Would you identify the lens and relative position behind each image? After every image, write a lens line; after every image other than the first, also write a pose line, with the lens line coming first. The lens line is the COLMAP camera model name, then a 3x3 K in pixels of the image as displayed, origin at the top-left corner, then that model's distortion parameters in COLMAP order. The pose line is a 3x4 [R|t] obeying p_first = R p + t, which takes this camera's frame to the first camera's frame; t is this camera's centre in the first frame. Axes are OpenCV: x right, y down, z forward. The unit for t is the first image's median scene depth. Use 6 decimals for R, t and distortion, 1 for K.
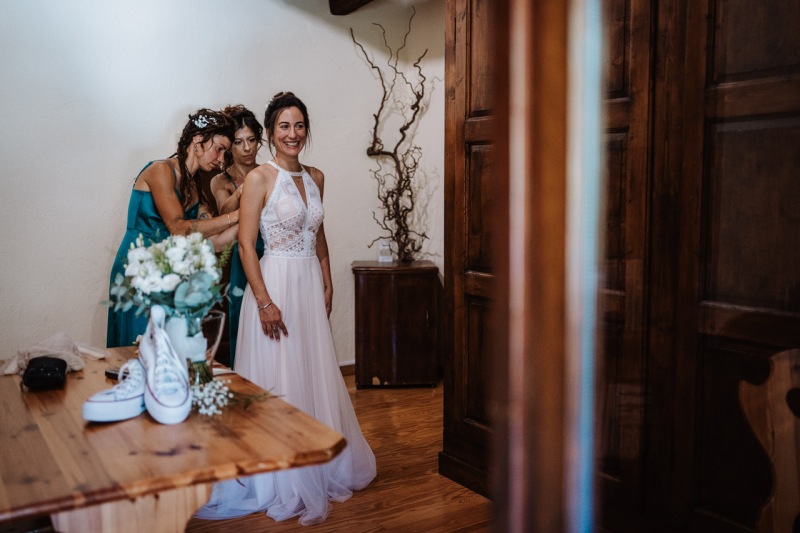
lens RADIAL K [[822.2, 0, 400.0], [0, 822.2, 266.5], [0, 0, 1]] dist [-0.001637, 0.053771]
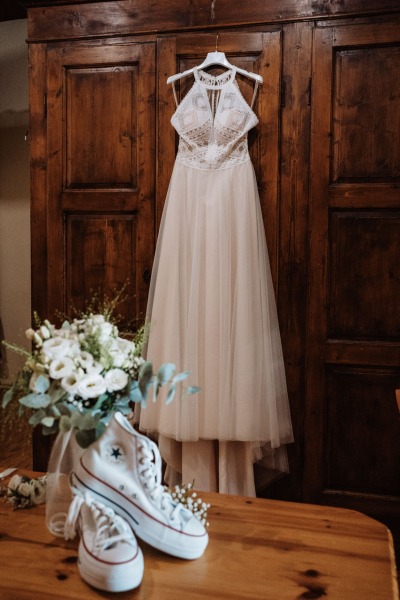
lens RADIAL K [[616.6, 0, 200.0], [0, 616.6, 300.0], [0, 0, 1]] dist [-0.001637, 0.053771]
pose [[0.710053, -0.044934, 0.702713, -0.241454], [0.051952, 0.998585, 0.011359, -0.022640], [-0.702229, 0.028442, 0.711383, 0.198579]]
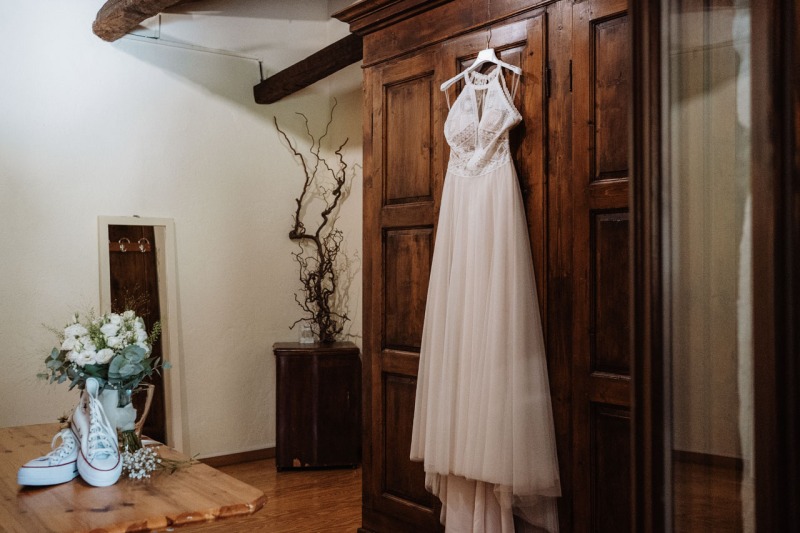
lens RADIAL K [[855.3, 0, 400.0], [0, 855.3, 266.5], [0, 0, 1]] dist [-0.002035, 0.020933]
pose [[0.996124, 0.003266, 0.087897, 0.003680], [0.005573, 0.994959, -0.100125, 0.006535], [-0.087781, 0.100227, 0.991085, -0.062742]]
